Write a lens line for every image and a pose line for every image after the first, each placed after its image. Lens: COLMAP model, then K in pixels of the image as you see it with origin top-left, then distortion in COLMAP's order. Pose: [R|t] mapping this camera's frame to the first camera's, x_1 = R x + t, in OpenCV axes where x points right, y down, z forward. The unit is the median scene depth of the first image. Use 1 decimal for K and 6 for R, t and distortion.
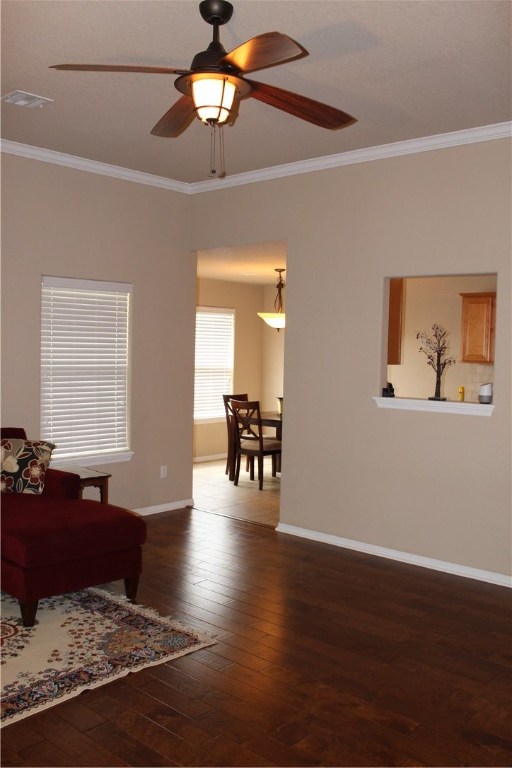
lens RADIAL K [[700.3, 0, 256.0], [0, 700.3, 384.0], [0, 0, 1]] dist [-0.089141, 0.003057]
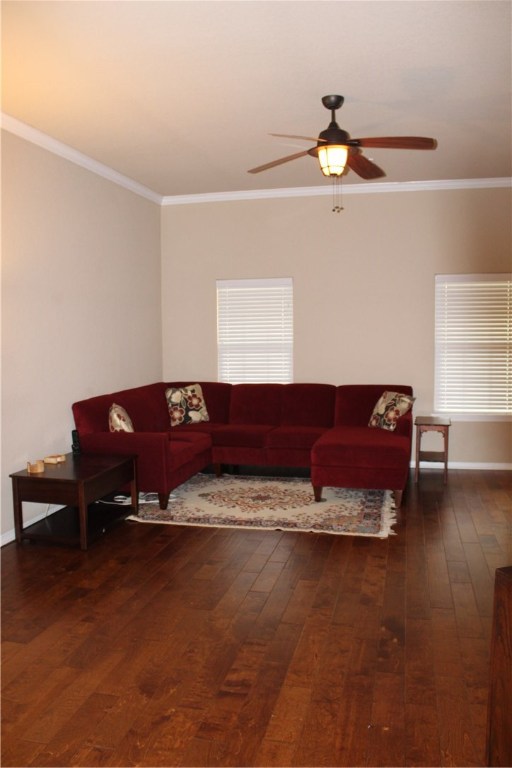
lens RADIAL K [[644.3, 0, 256.0], [0, 644.3, 384.0], [0, 0, 1]] dist [-0.108456, -0.000832]
pose [[0.482754, 0.049127, -0.874377, 0.934295], [-0.026288, 0.998788, 0.041603, 0.020735], [0.875361, 0.002902, 0.483461, 0.155450]]
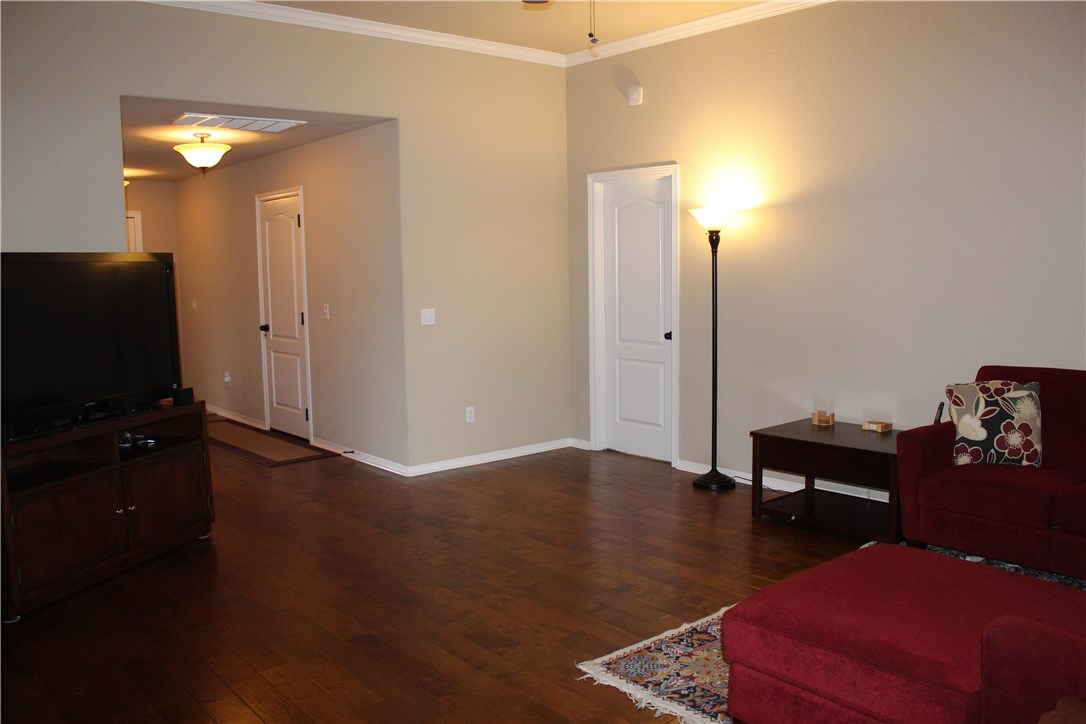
lens RADIAL K [[911.1, 0, 543.0], [0, 911.1, 362.0], [0, 0, 1]] dist [-0.108456, -0.000832]
pose [[-0.990970, -0.021771, 0.132302, -0.136599], [0.000038, 0.986684, 0.162646, -0.076206], [-0.134081, 0.161183, -0.977774, 1.868243]]
